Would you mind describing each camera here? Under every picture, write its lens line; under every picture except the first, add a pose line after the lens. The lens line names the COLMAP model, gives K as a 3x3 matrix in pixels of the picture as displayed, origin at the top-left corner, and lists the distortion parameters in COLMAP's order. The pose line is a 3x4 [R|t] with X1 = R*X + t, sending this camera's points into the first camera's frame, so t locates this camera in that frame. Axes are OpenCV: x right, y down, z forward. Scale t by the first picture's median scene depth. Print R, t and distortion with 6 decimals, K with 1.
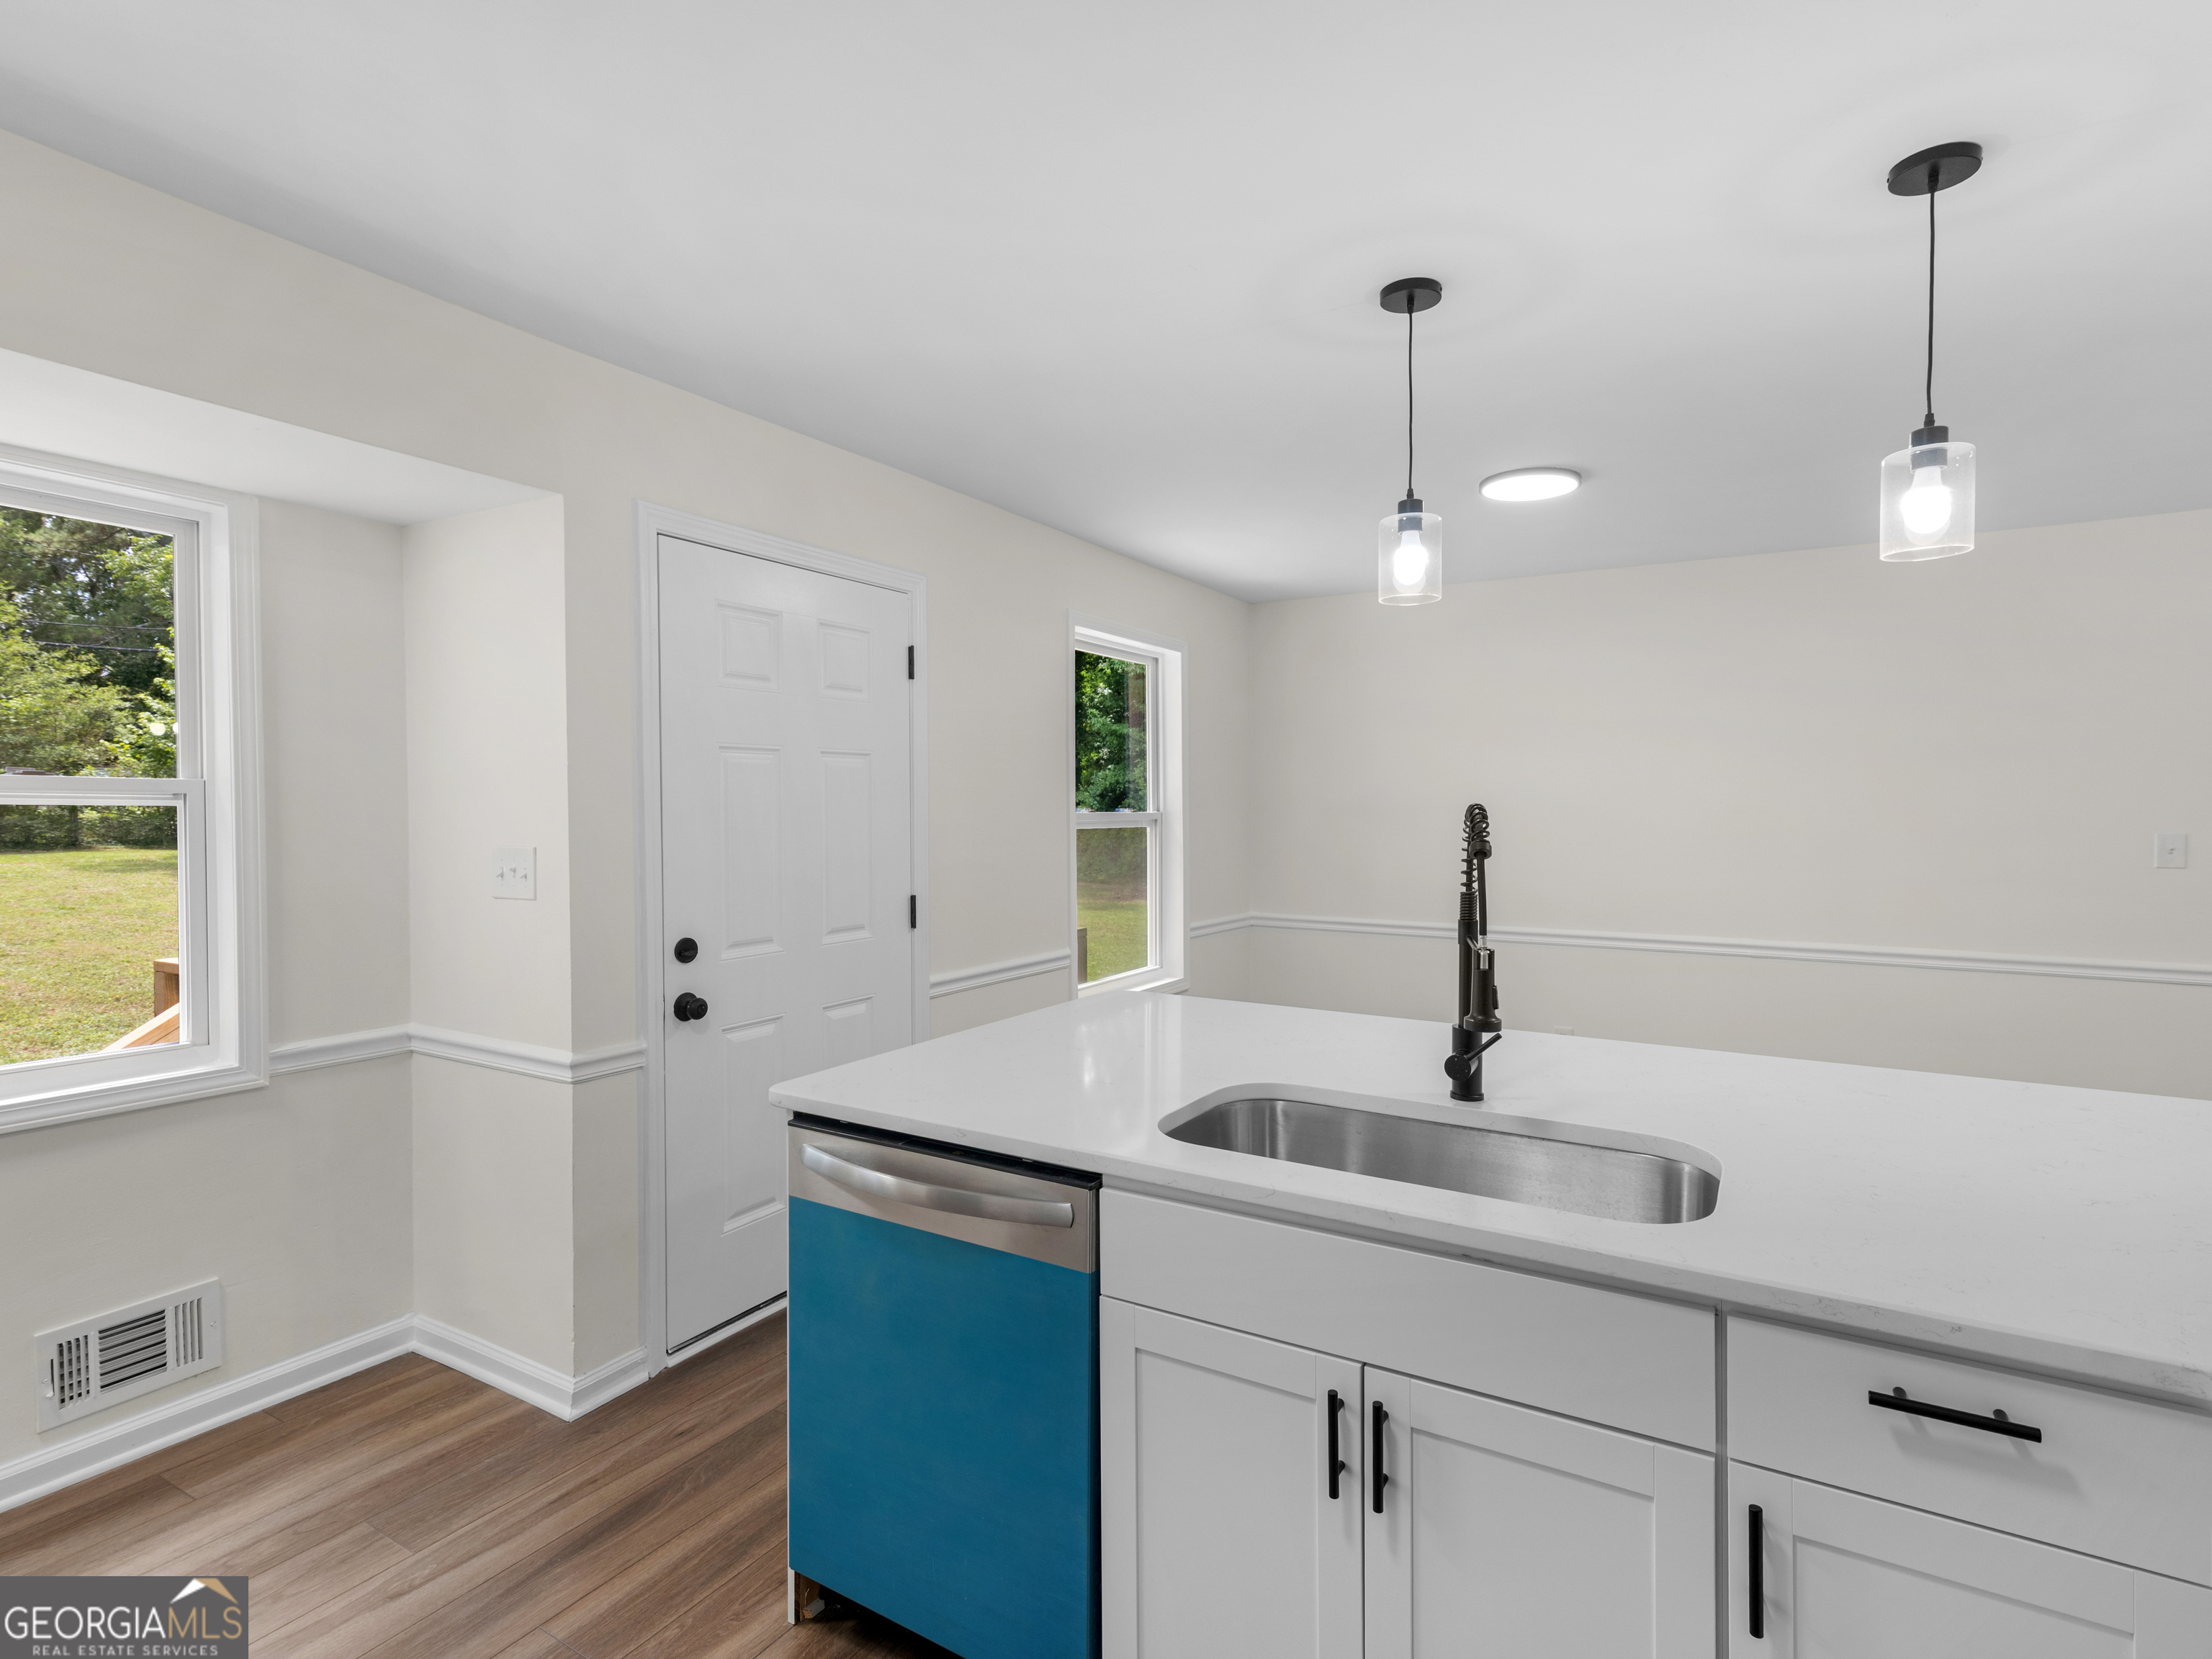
lens RADIAL K [[1119.5, 0, 1114.3], [0, 1119.5, 820.4], [0, 0, 1]] dist [0.017404, -0.001144]
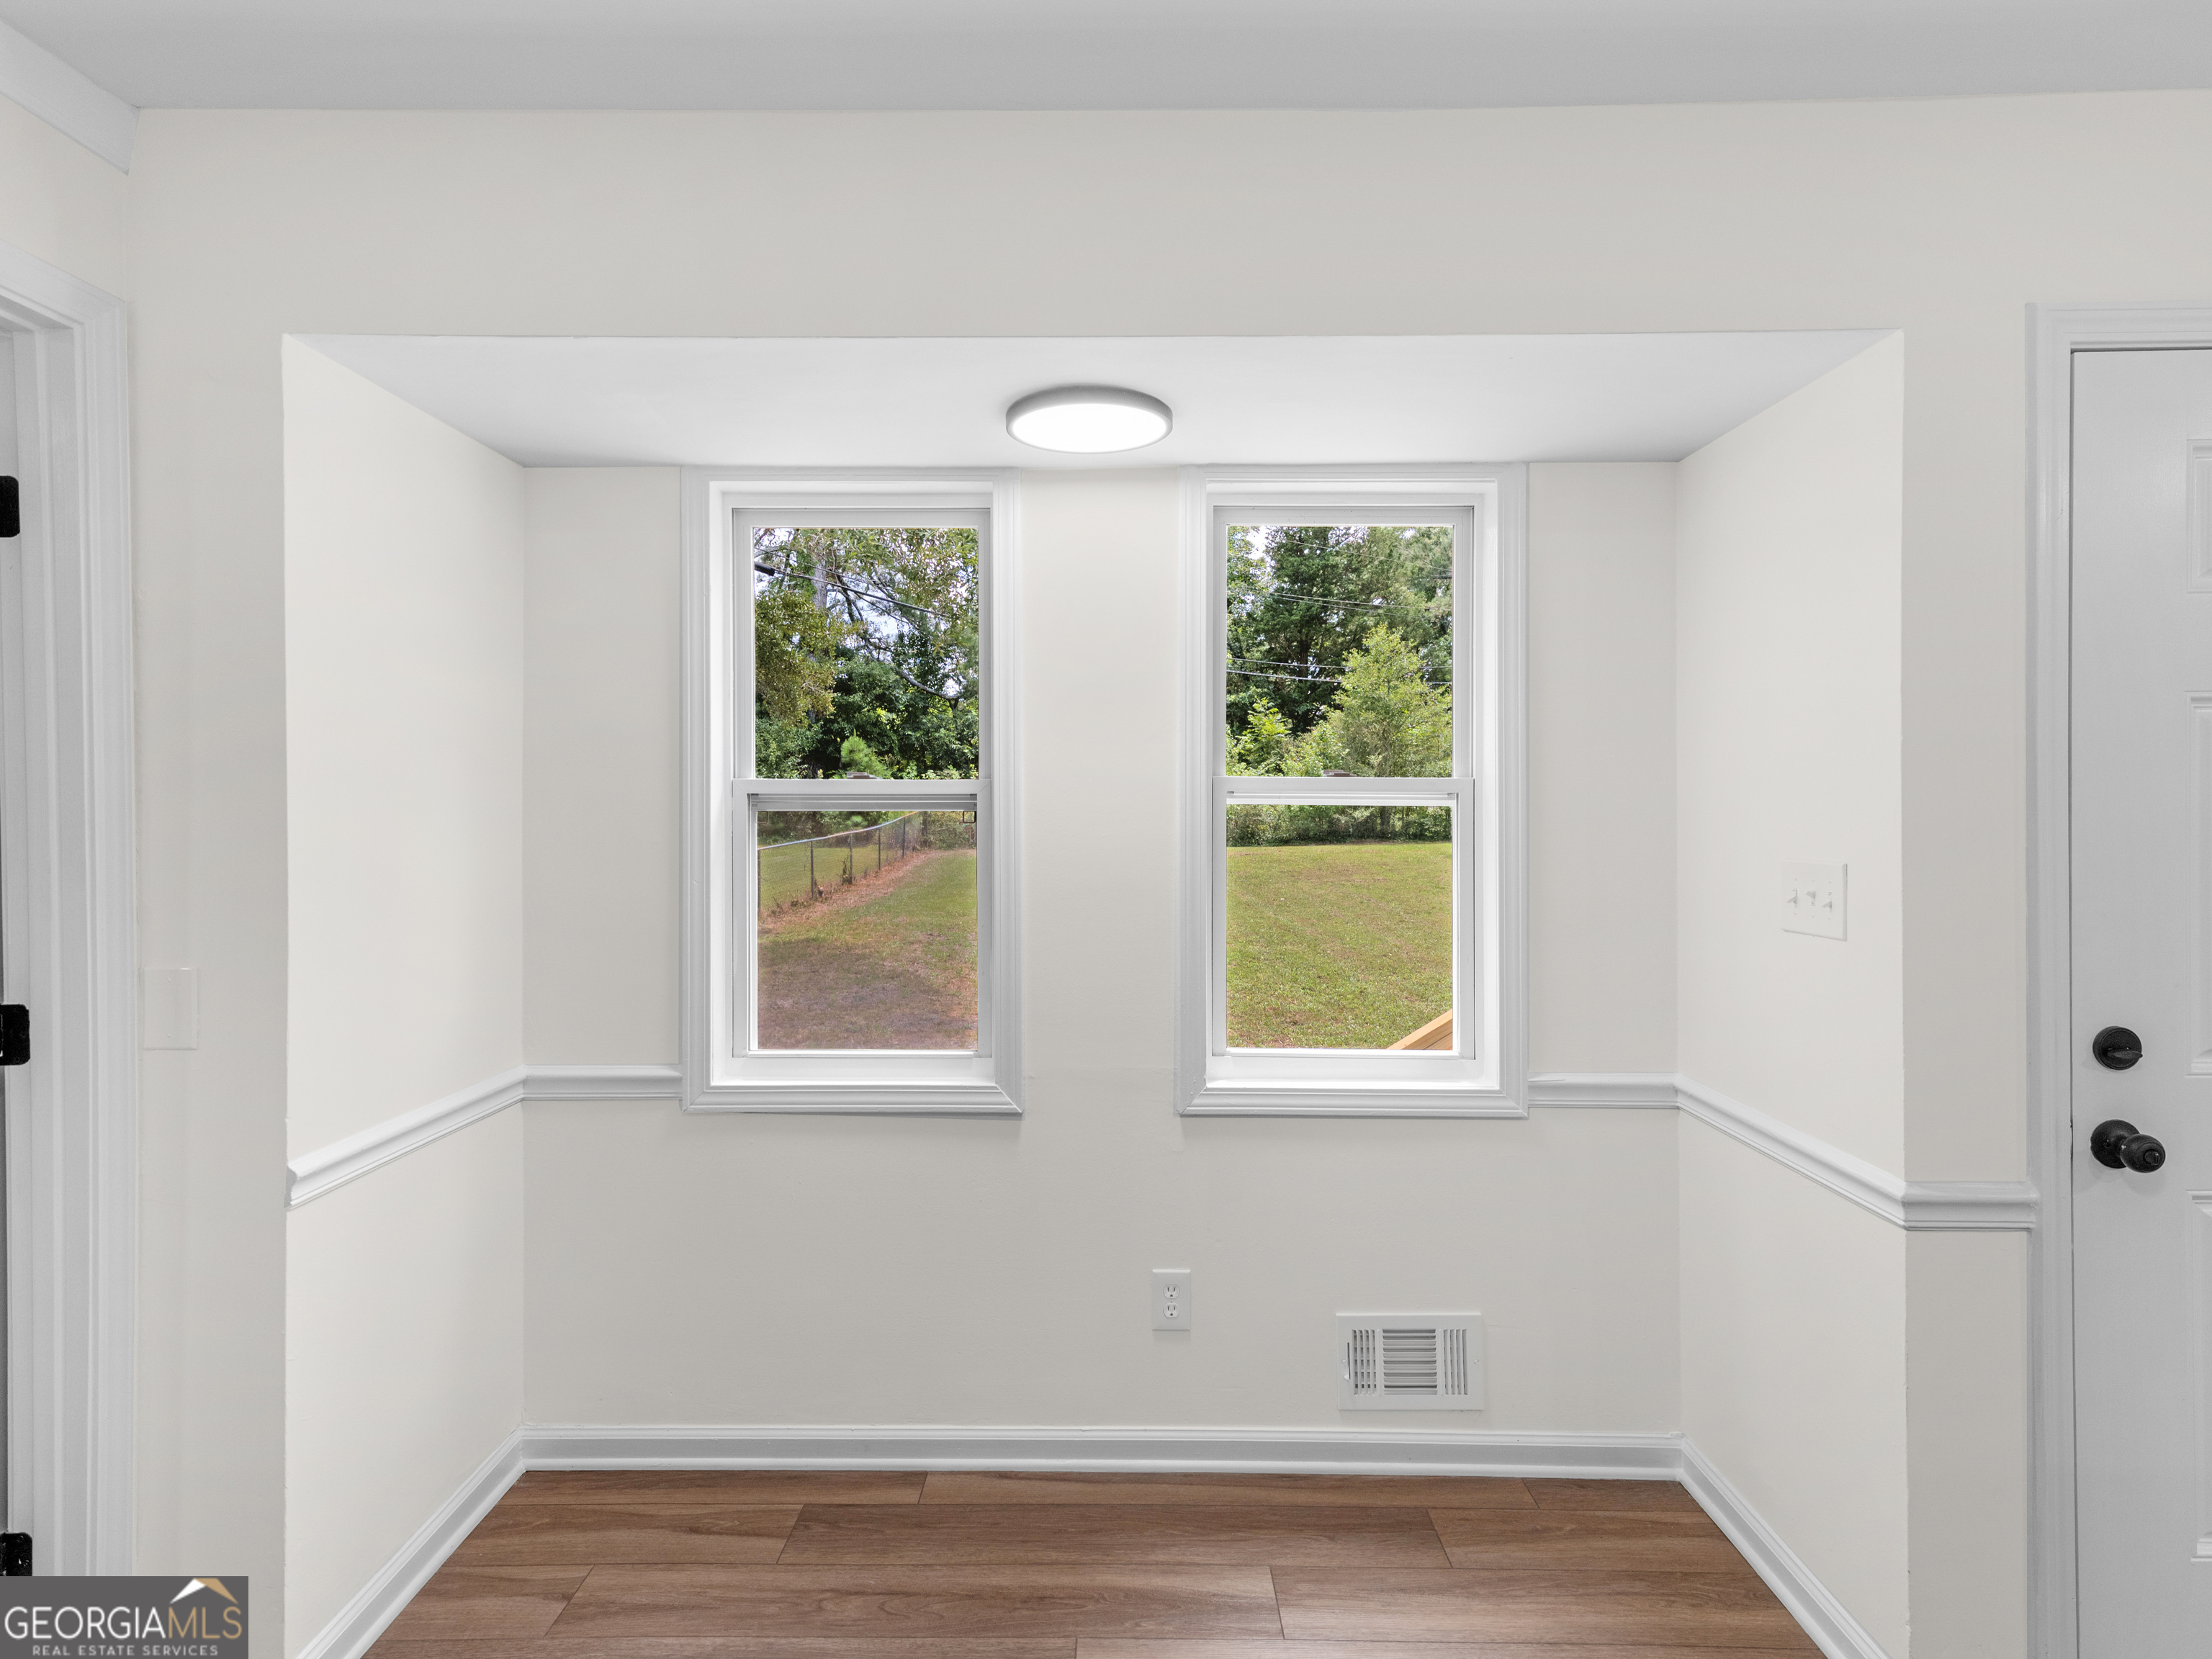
lens RADIAL K [[1119.5, 0, 1114.3], [0, 1119.5, 820.4], [0, 0, 1]] dist [0.017404, -0.001144]
pose [[0.508975, 0.008425, -0.860740, -0.149687], [-0.009142, 0.999949, 0.004382, -0.001808], [0.860733, 0.005638, 0.509026, 0.264169]]
